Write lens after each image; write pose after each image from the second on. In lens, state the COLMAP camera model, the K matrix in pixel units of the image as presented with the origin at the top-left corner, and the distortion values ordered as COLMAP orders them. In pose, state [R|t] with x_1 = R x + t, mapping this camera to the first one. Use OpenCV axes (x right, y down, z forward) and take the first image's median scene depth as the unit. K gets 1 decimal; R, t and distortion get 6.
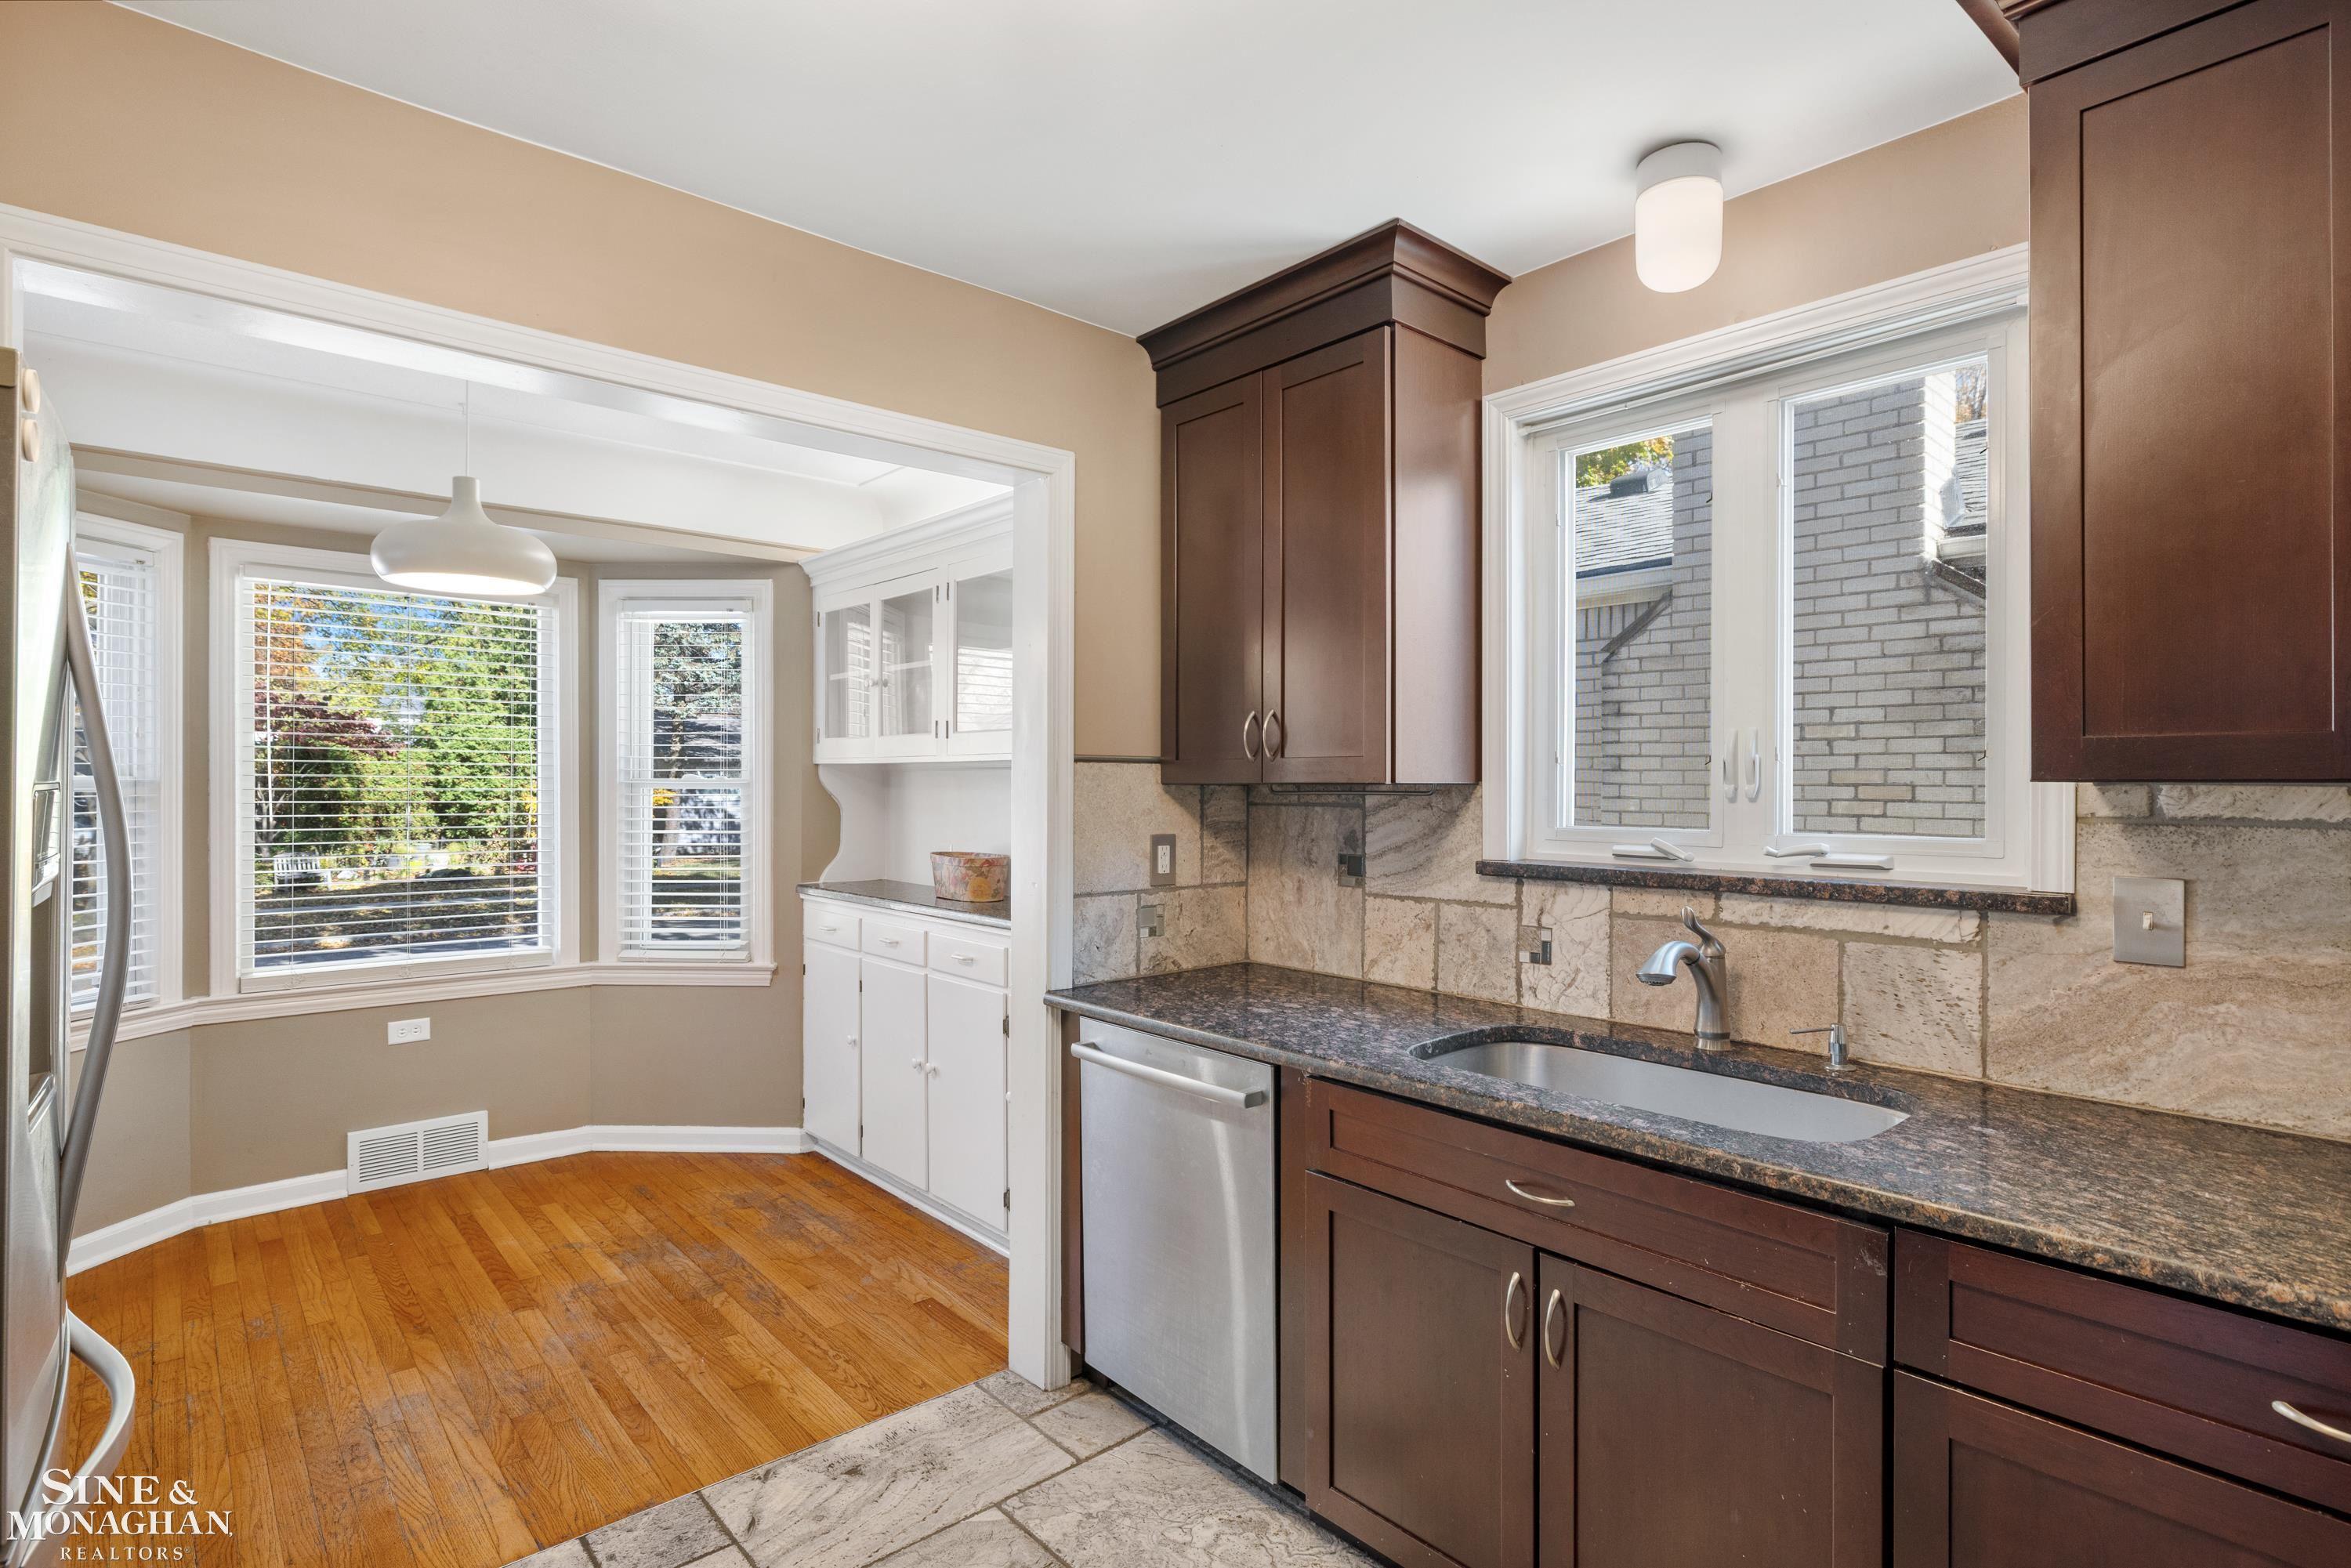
lens RADIAL K [[1166.1, 0, 1167.6], [0, 1166.1, 777.1], [0, 0, 1]] dist [0.000616, 0.000395]
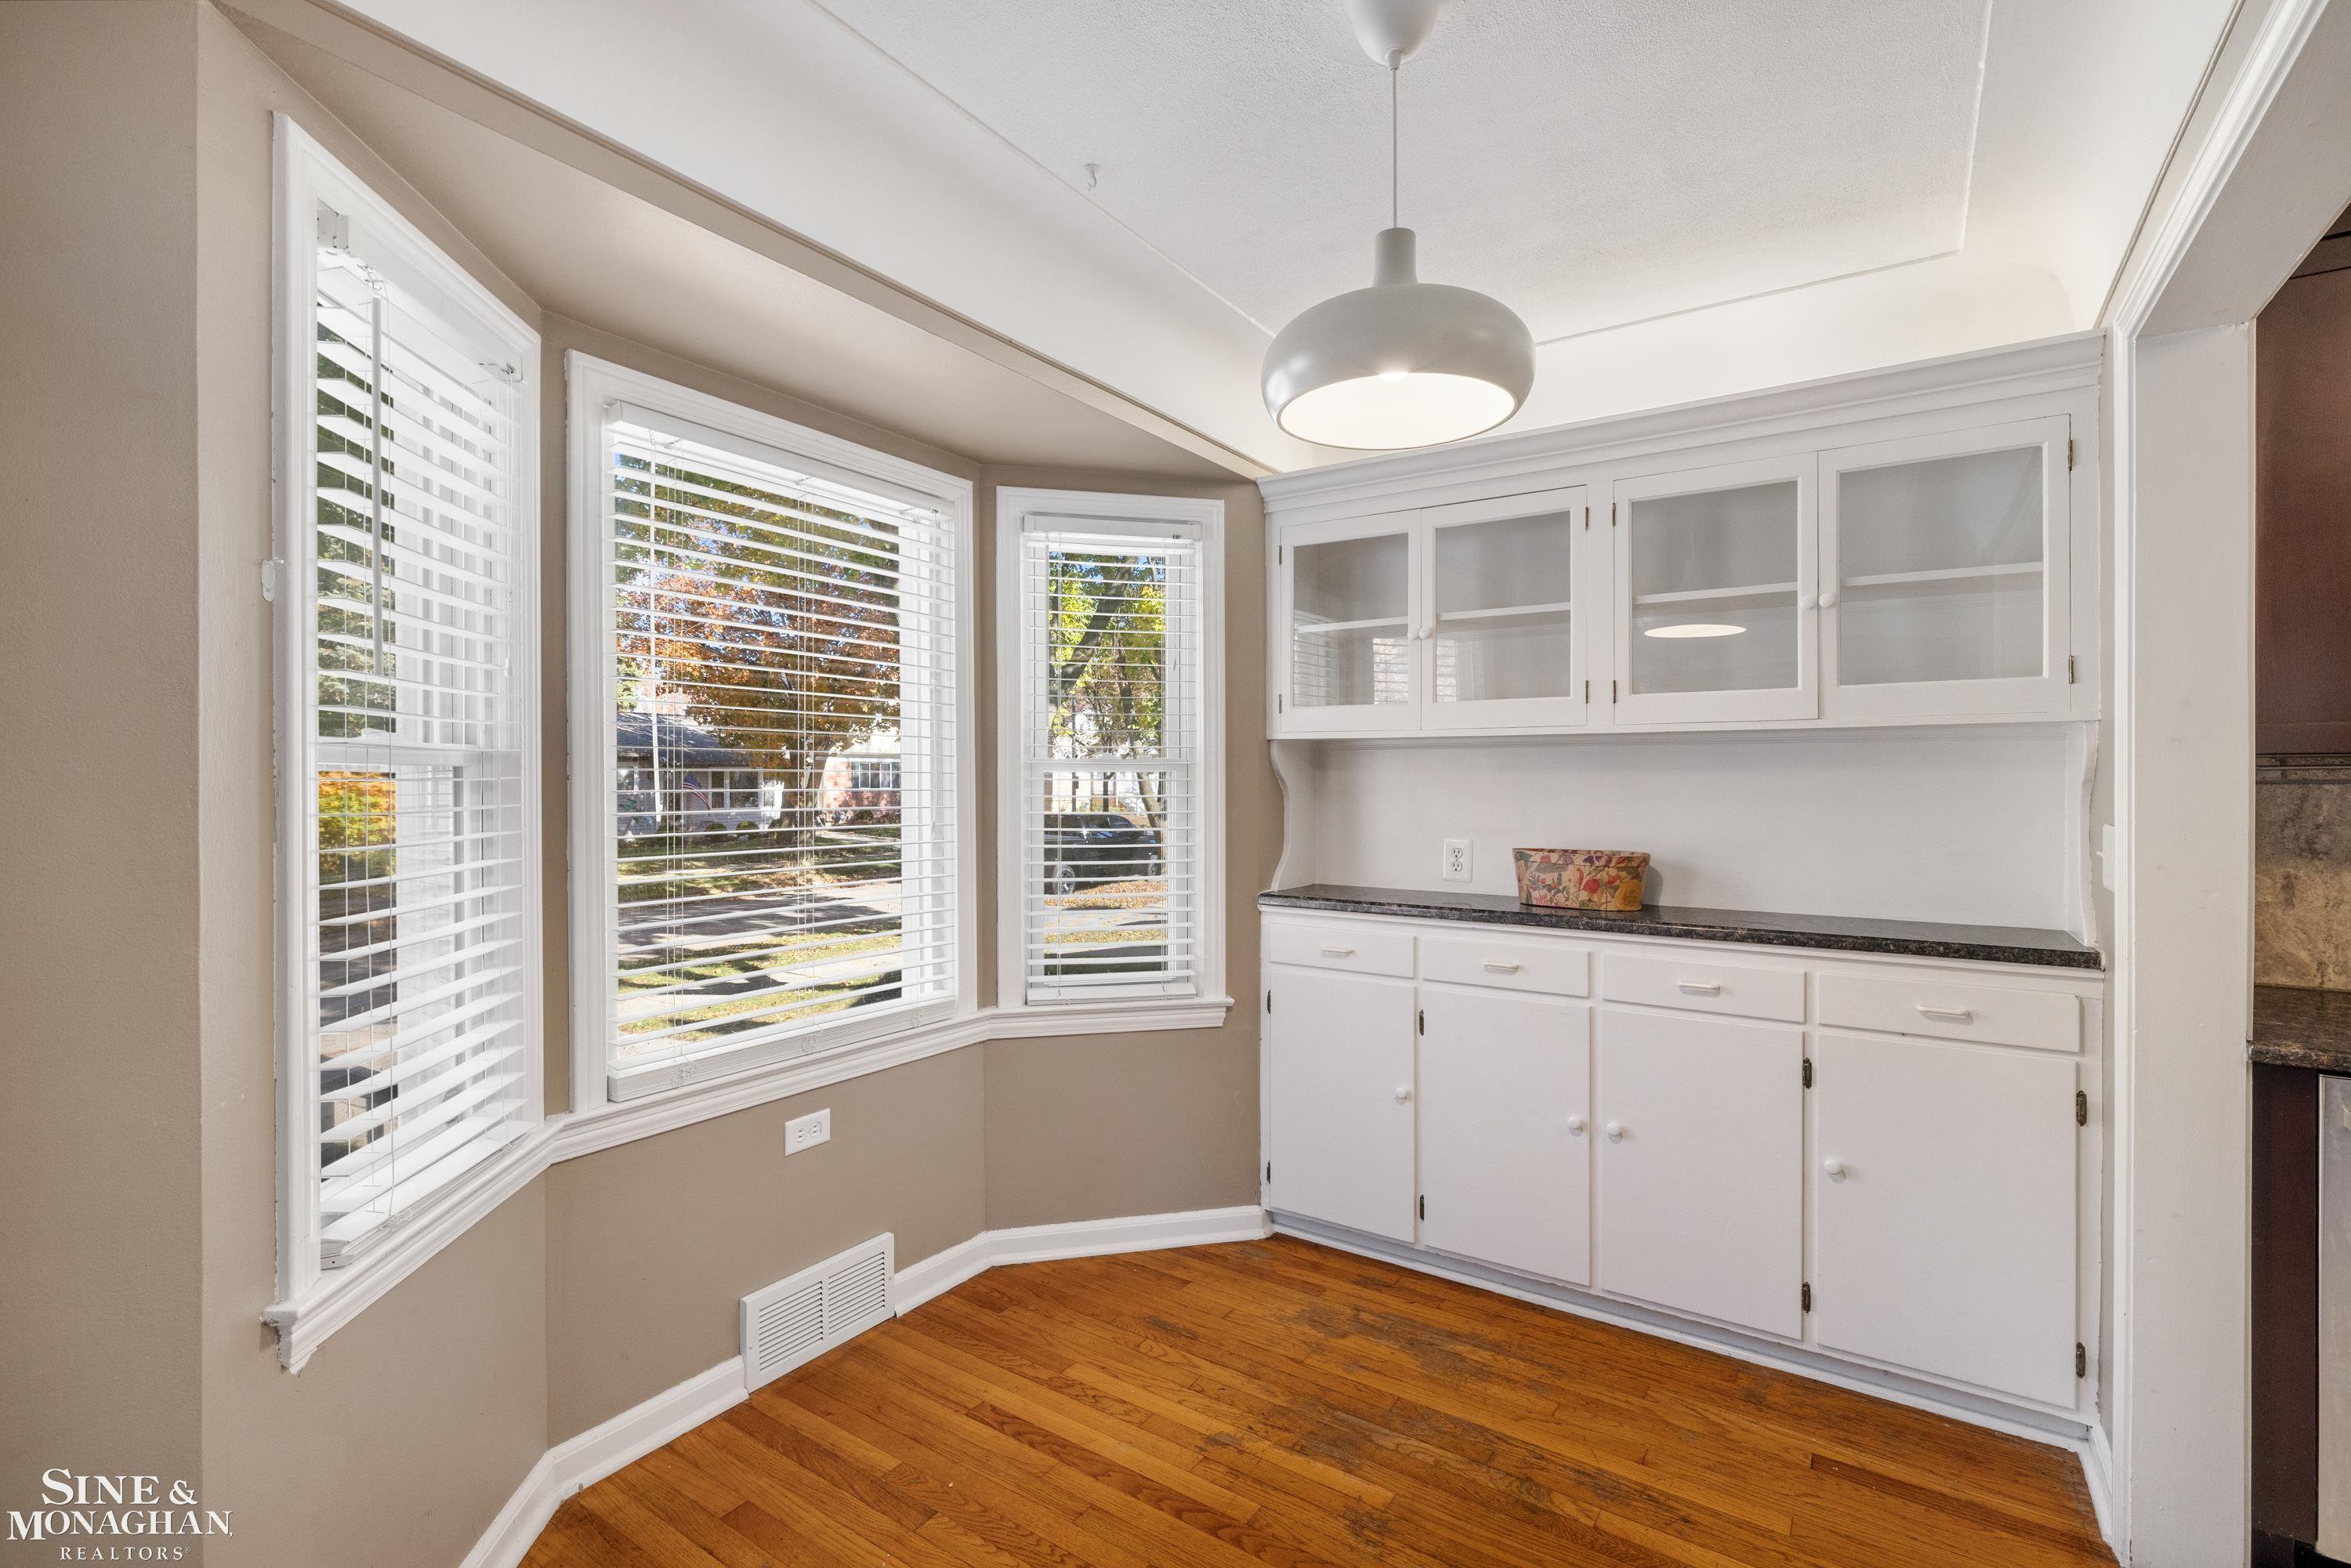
lens RADIAL K [[1056.7, 0, 1173.4], [0, 1056.7, 779.2], [0, 0, 1]] dist [-0.001772, 0.000036]
pose [[0.967888, -0.003438, 0.251360, -0.578828], [0.001951, 0.999979, 0.006163, 0.011007], [-0.251375, -0.005474, 0.967874, 0.347666]]
